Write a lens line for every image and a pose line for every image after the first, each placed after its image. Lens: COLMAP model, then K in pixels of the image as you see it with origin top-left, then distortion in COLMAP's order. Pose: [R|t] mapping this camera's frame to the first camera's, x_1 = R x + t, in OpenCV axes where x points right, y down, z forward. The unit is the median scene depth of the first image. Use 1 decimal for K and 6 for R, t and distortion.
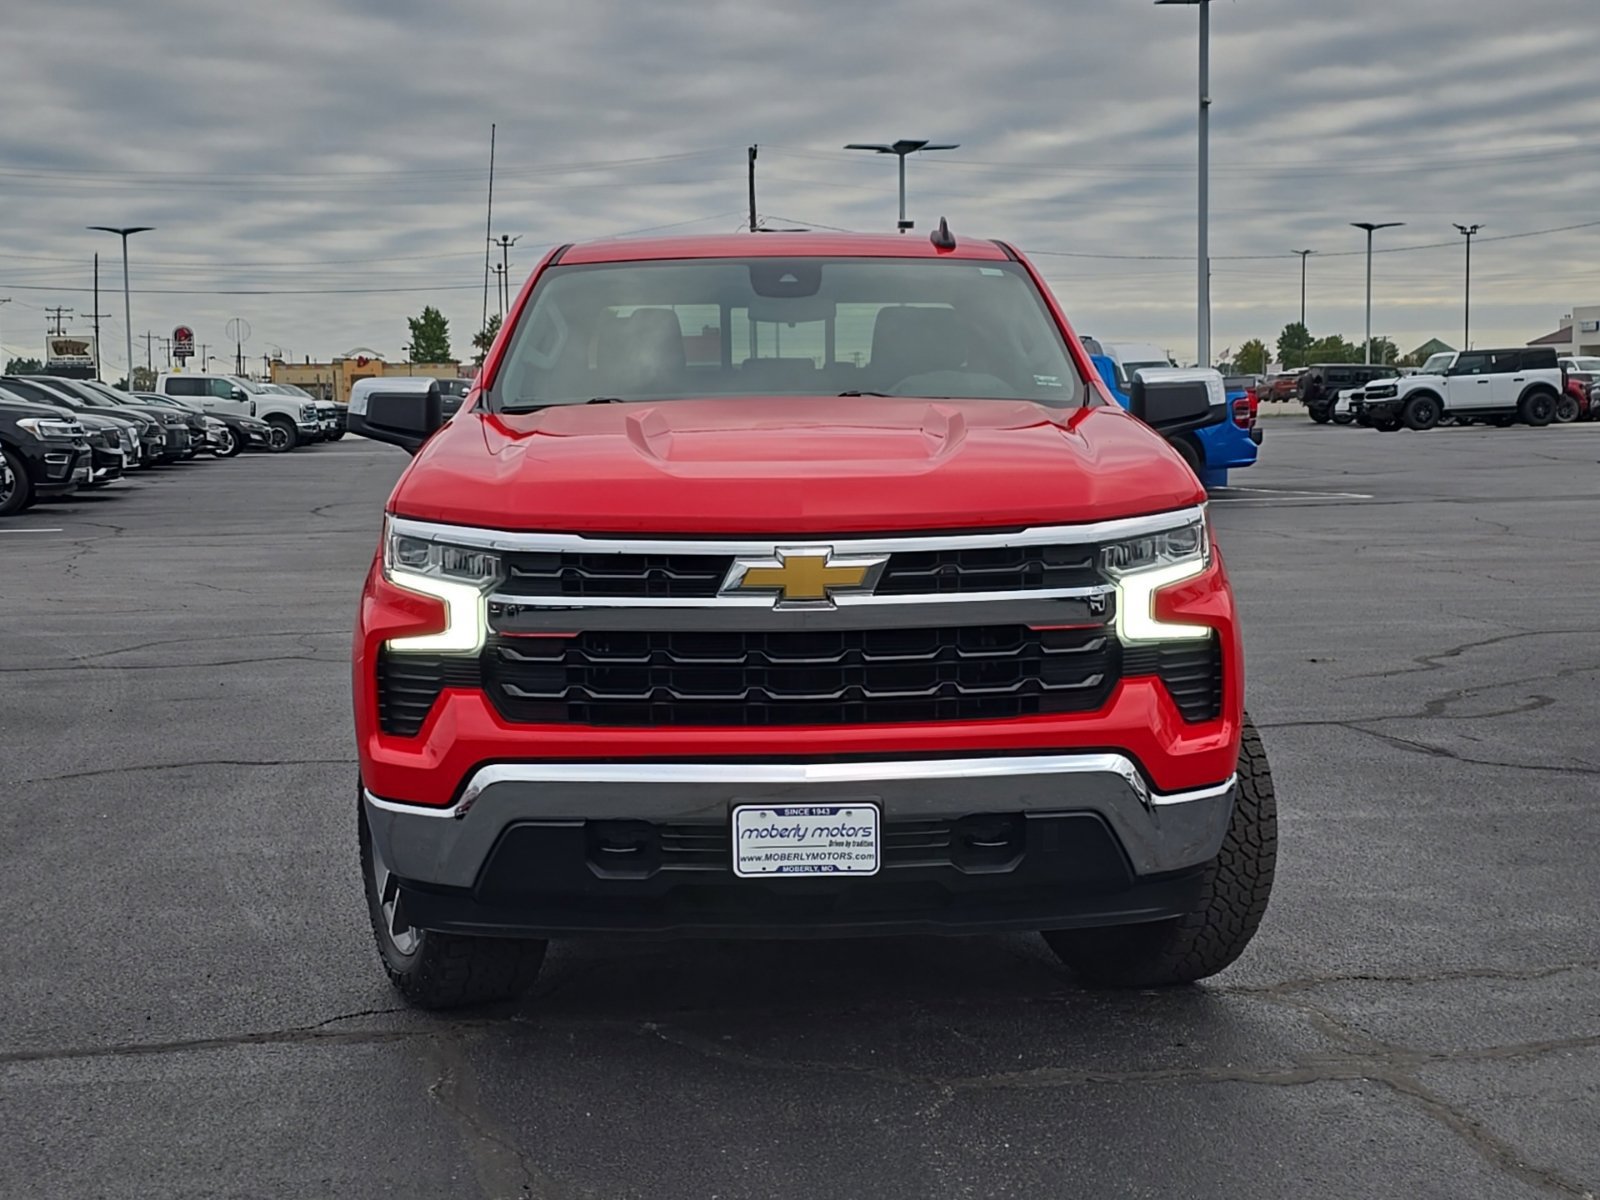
lens RADIAL K [[2600.1, 0, 797.1], [0, 2600.1, 584.8], [0, 0, 1]] dist [0.100597, 0.000000]
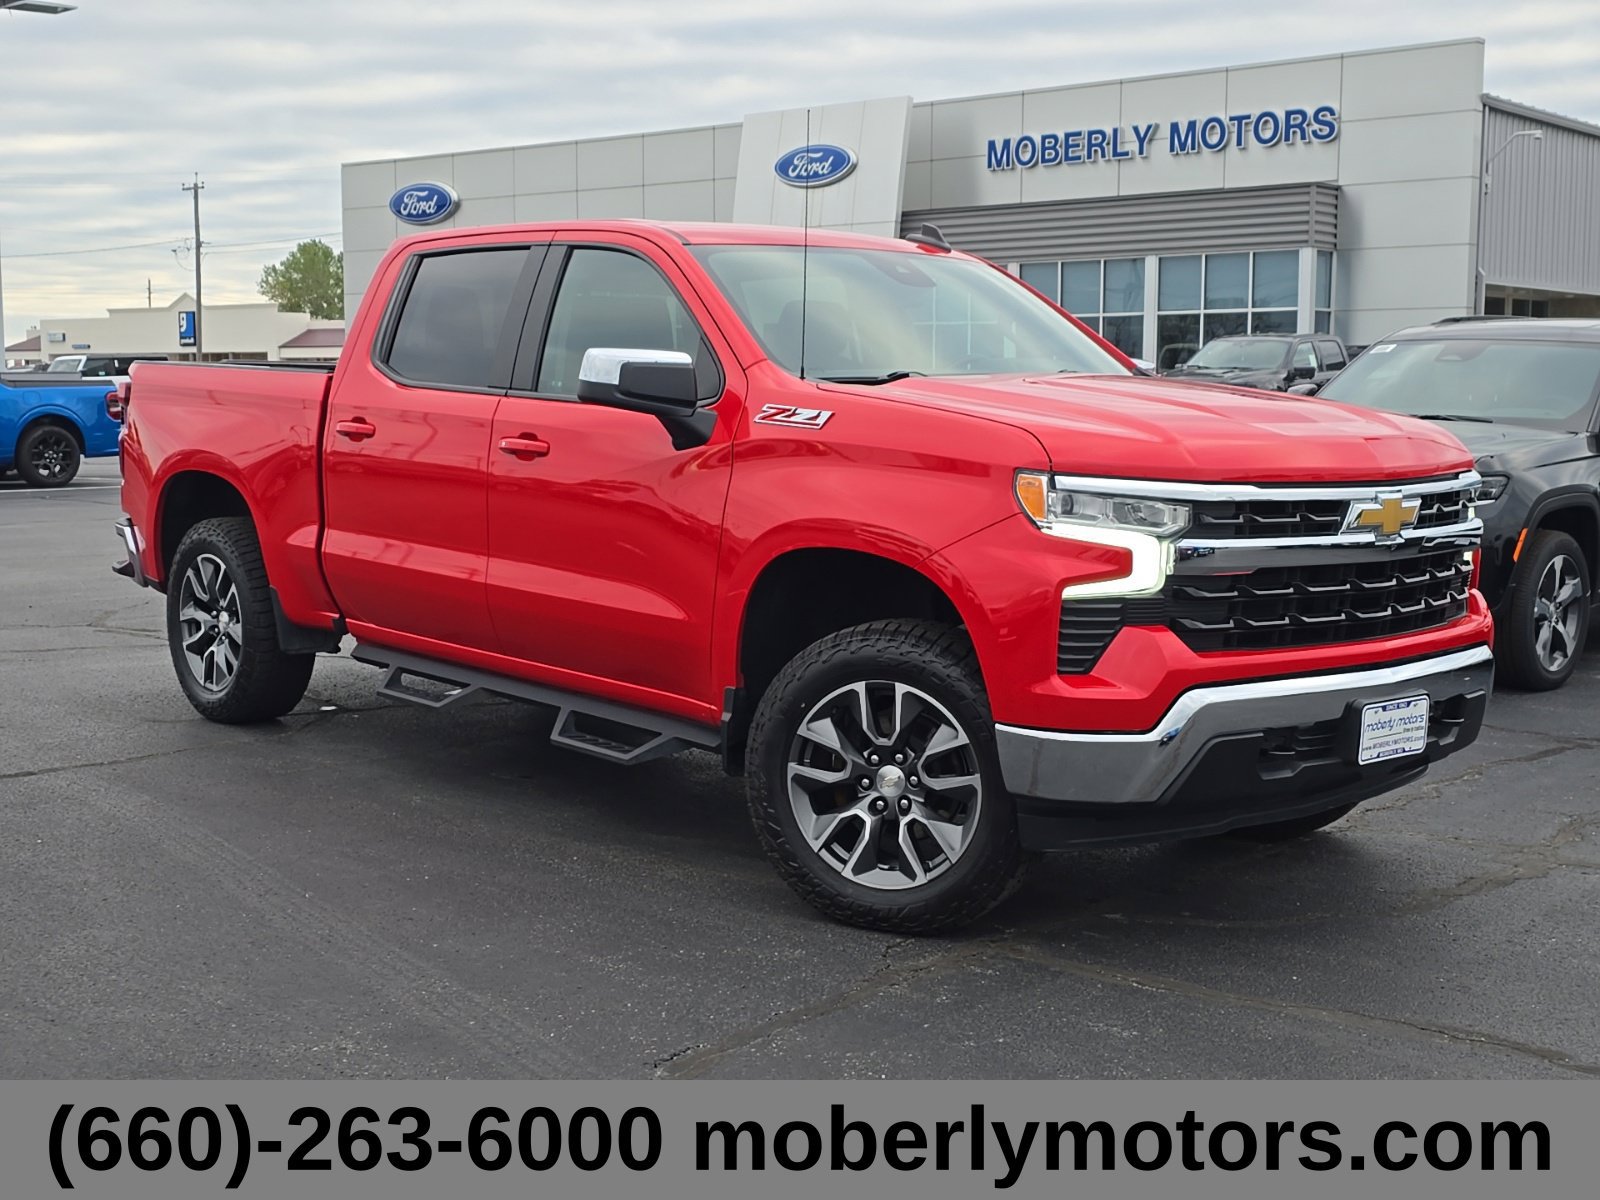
lens RADIAL K [[2240.0, 0, 814.1], [0, 2240.0, 617.7], [0, 0, 1]] dist [0.189718, 0.000000]
pose [[0.708937, -0.053303, 0.703254, -0.920779], [0.039526, 0.998576, 0.035841, -0.004057], [-0.704163, 0.002388, 0.710034, 0.419690]]
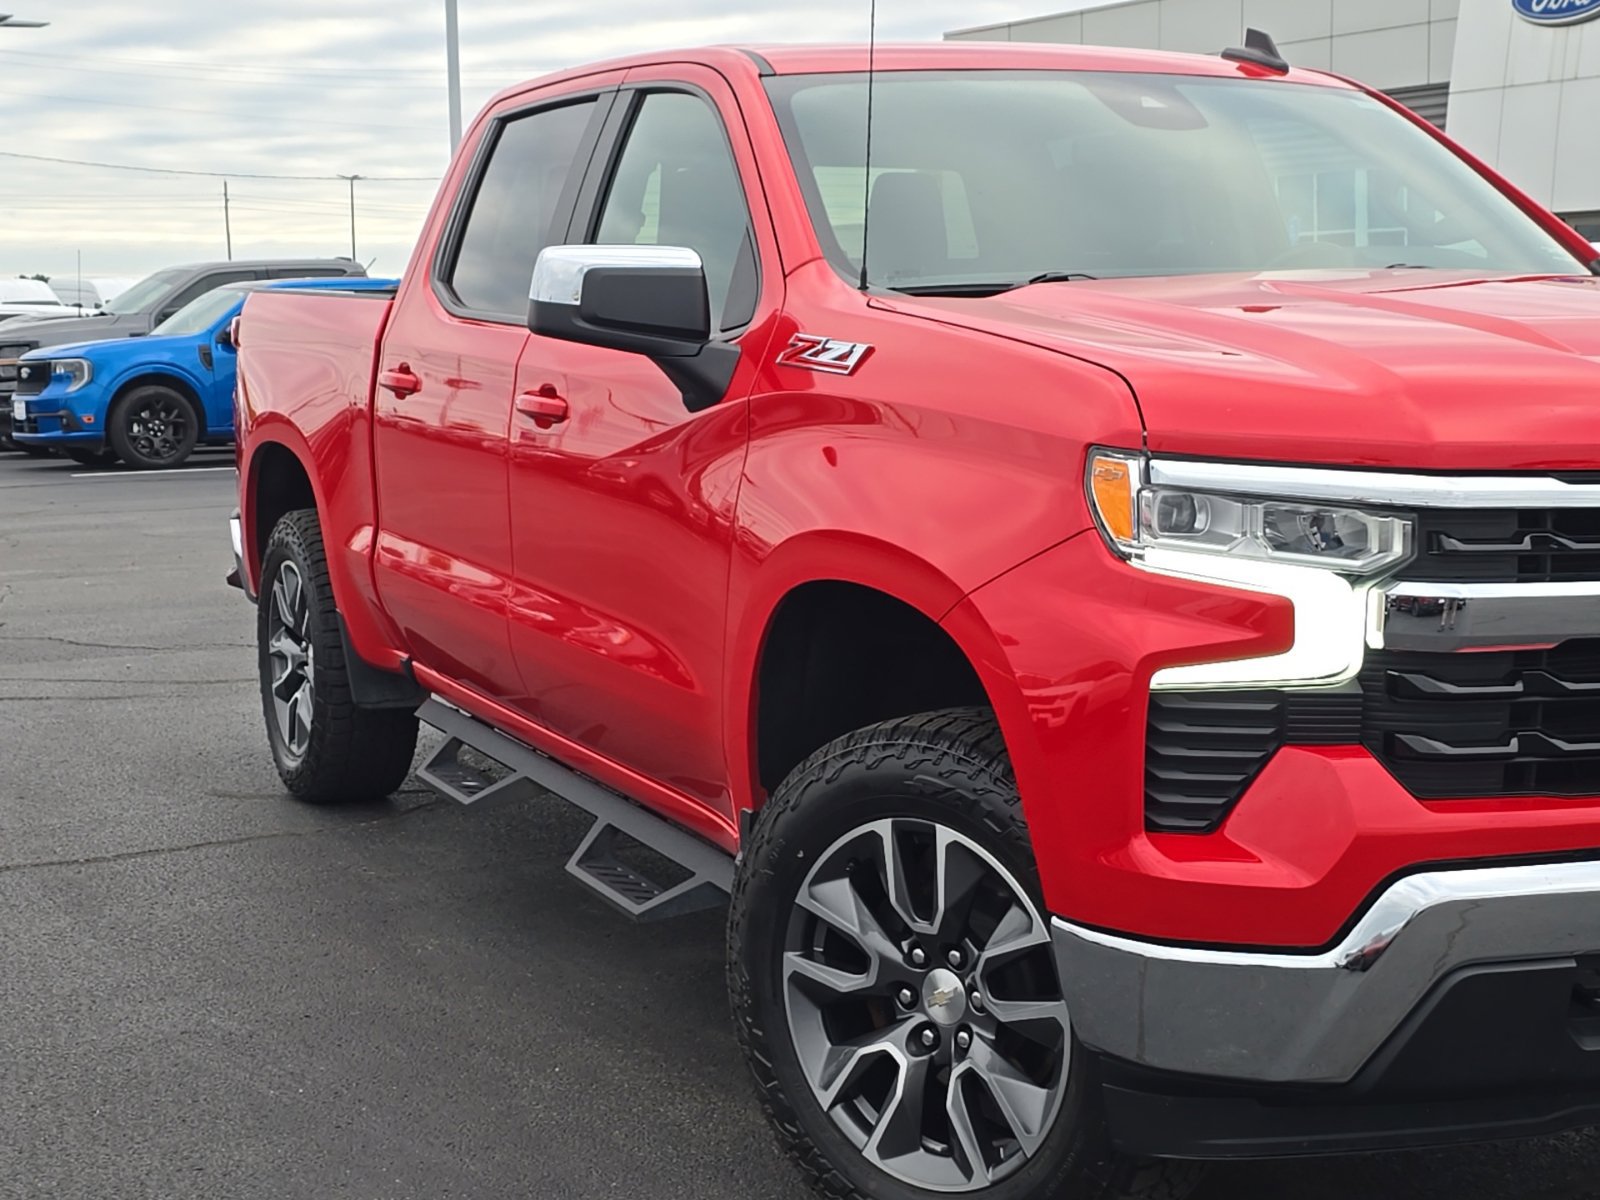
lens RADIAL K [[2783.1, 0, 792.5], [0, 2783.1, 594.2], [0, 0, 1]] dist [0.124381, 0.000000]
pose [[0.898173, -0.038194, 0.437980, -0.516488], [0.032600, 0.999263, 0.020287, -0.011164], [-0.438432, -0.003943, 0.898756, 0.494436]]
